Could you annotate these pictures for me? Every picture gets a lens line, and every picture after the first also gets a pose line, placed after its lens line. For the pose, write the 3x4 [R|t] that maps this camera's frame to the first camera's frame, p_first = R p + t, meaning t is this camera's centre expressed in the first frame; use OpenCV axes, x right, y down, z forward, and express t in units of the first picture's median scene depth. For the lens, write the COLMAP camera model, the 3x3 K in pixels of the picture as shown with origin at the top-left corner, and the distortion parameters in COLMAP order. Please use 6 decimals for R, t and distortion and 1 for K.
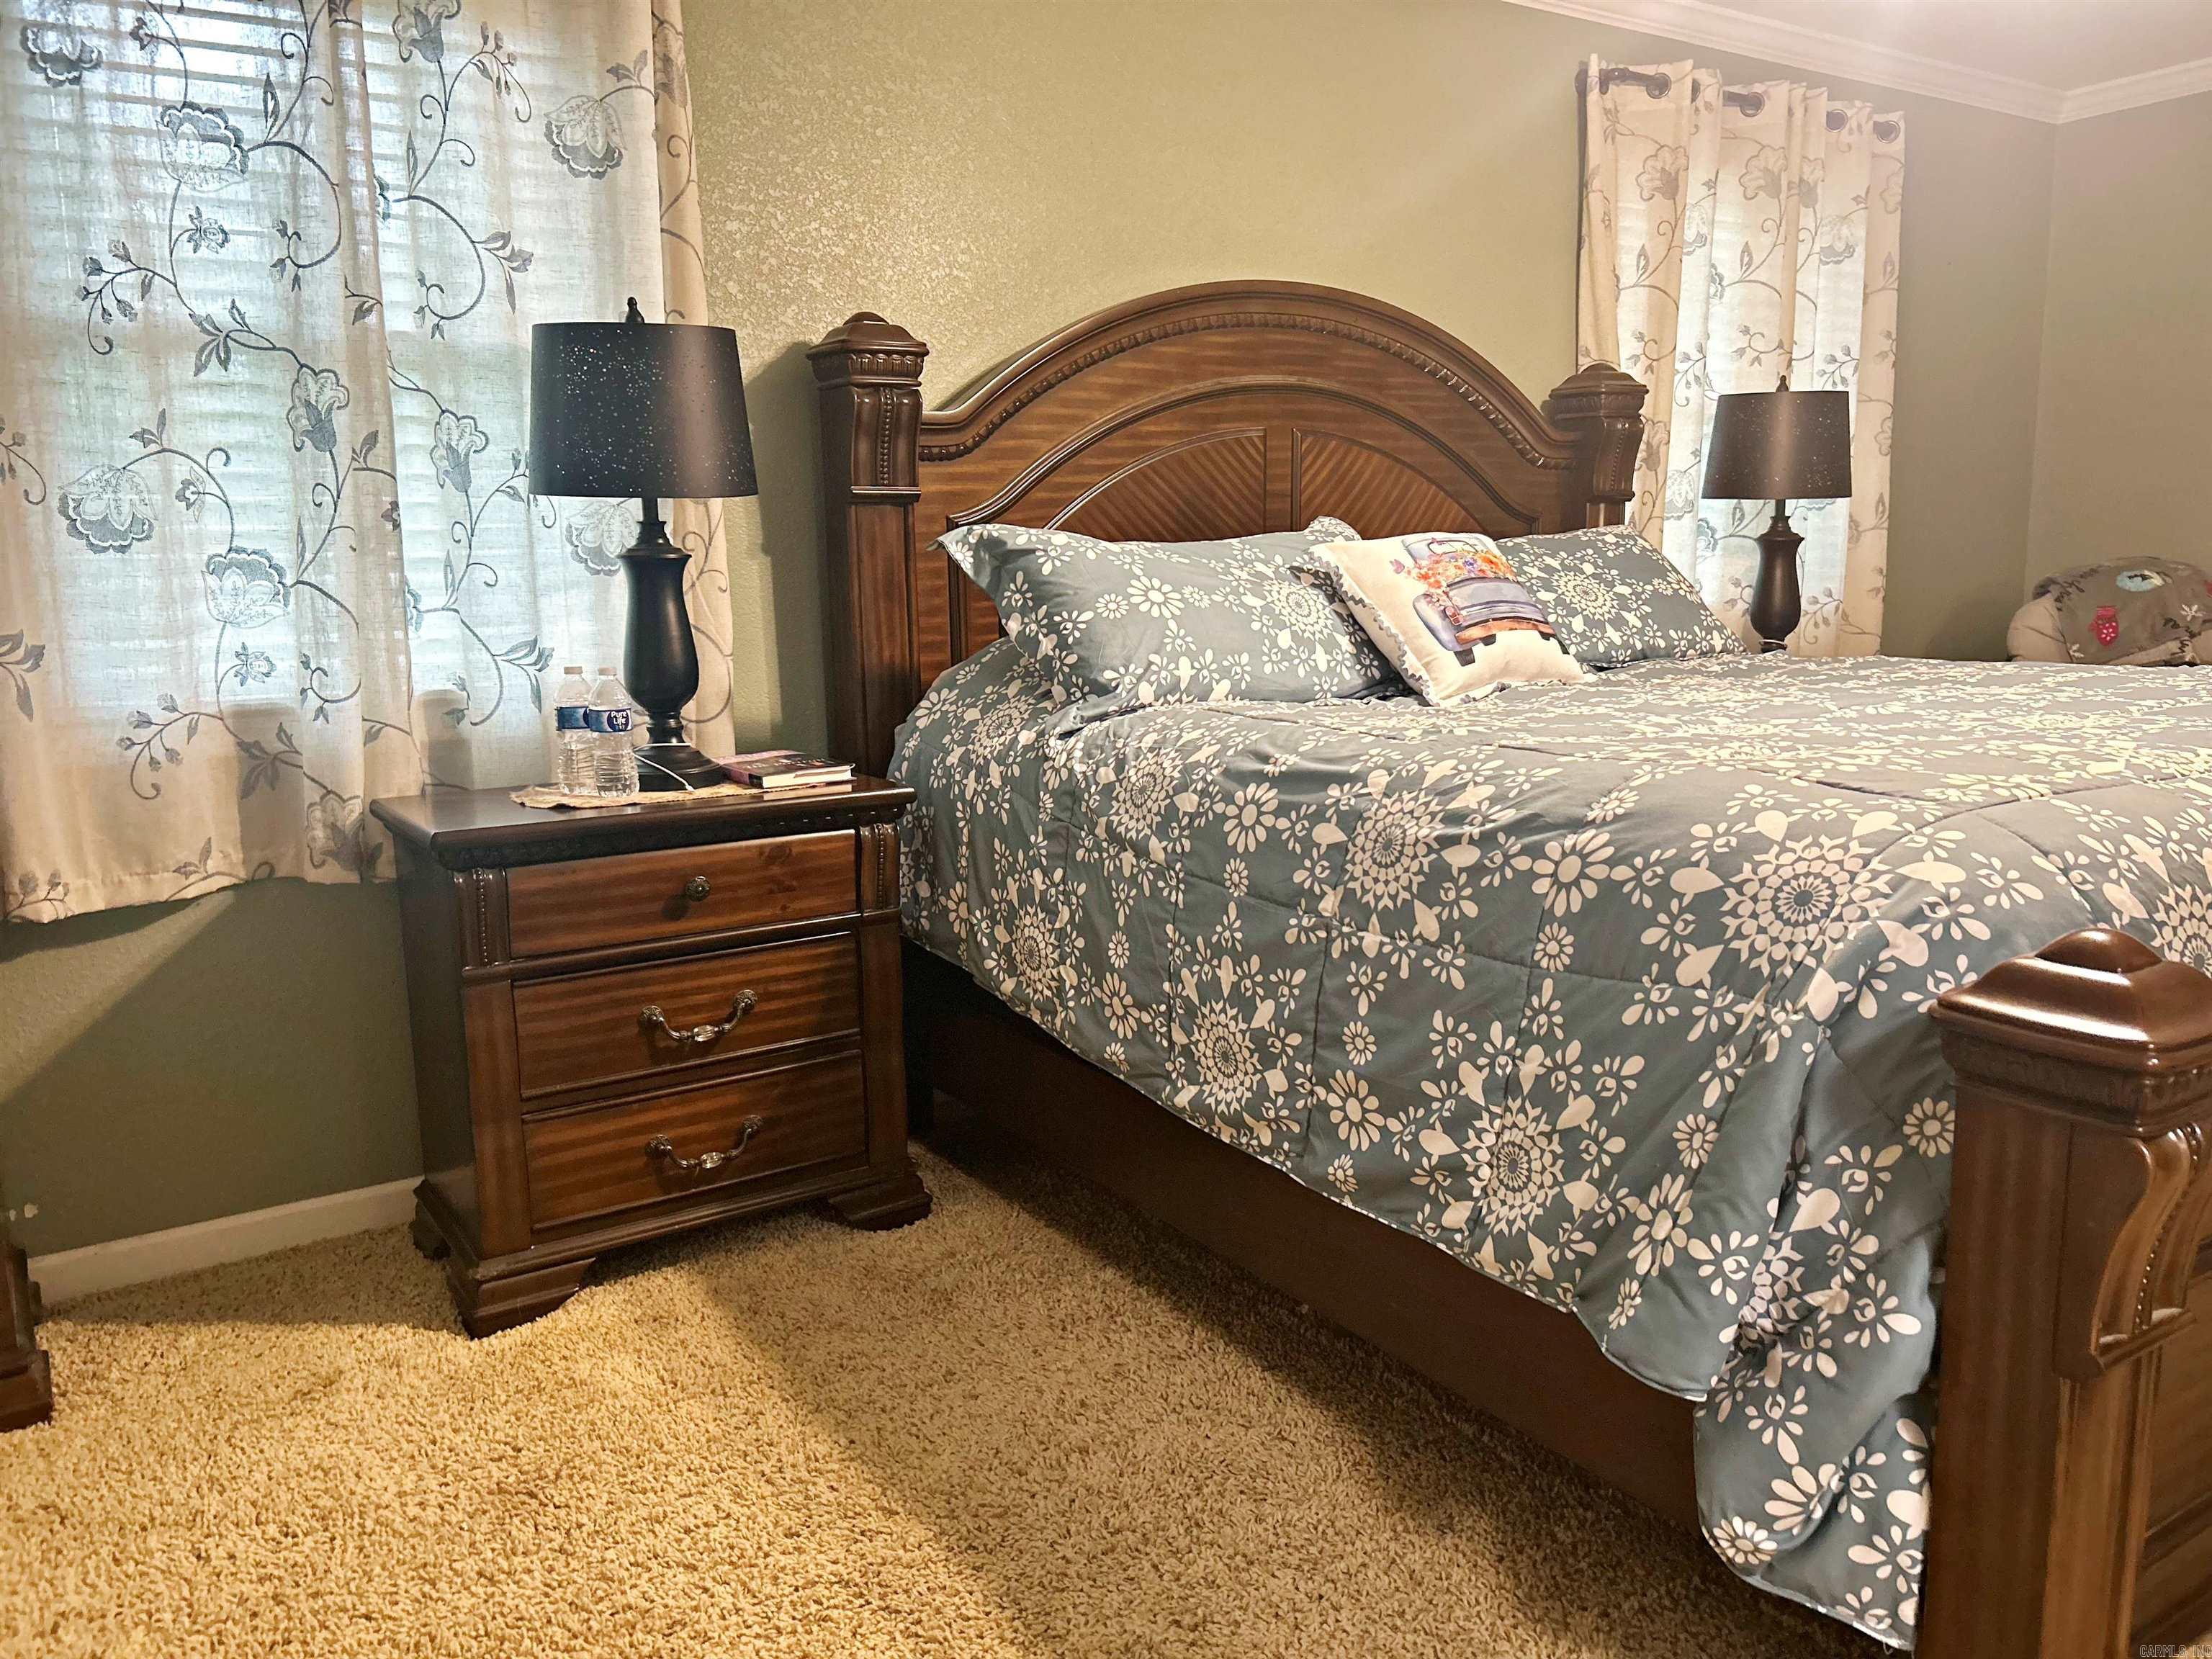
lens RADIAL K [[1663.1, 0, 1104.6], [0, 1663.1, 832.9], [0, 0, 1]] dist [0.068413, -0.083382]
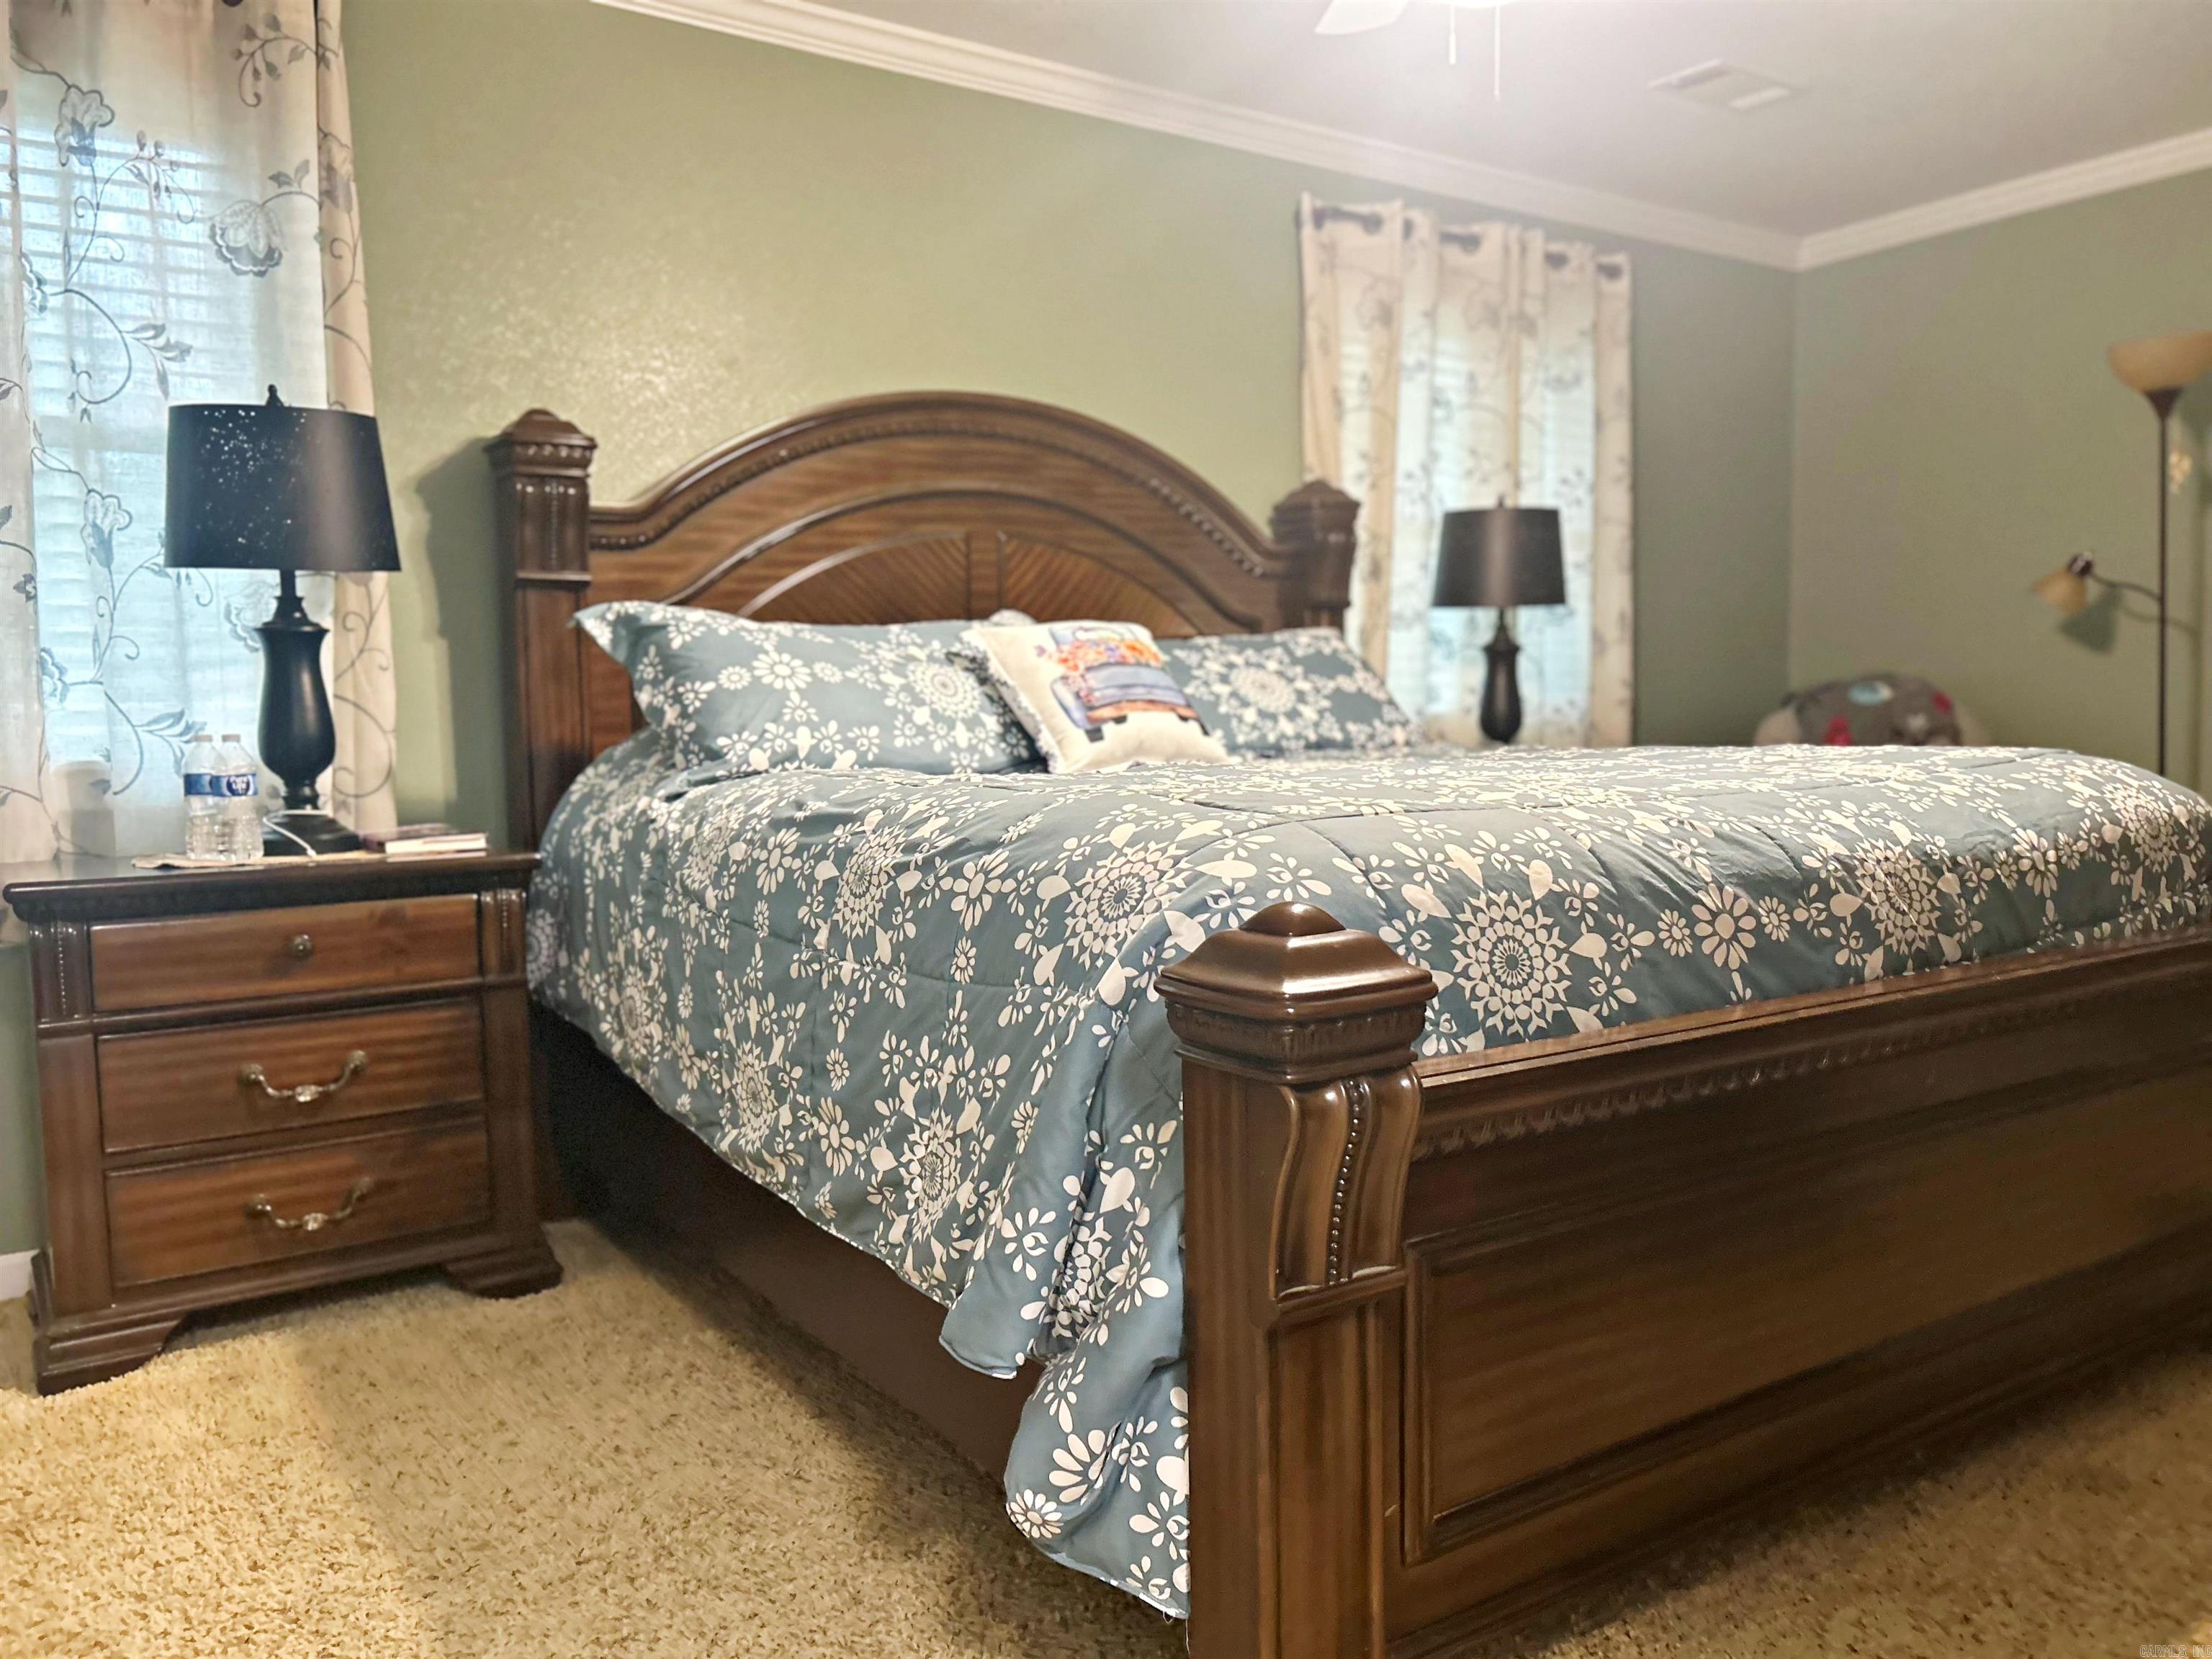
lens RADIAL K [[1663.1, 0, 1089.6], [0, 1663.1, 847.3], [0, 0, 1]] dist [0.068413, -0.083382]
pose [[0.999867, 0.003198, 0.015982, 0.207599], [-0.001905, 0.996771, -0.080272, 0.050801], [-0.016187, 0.080230, 0.996645, -0.029154]]
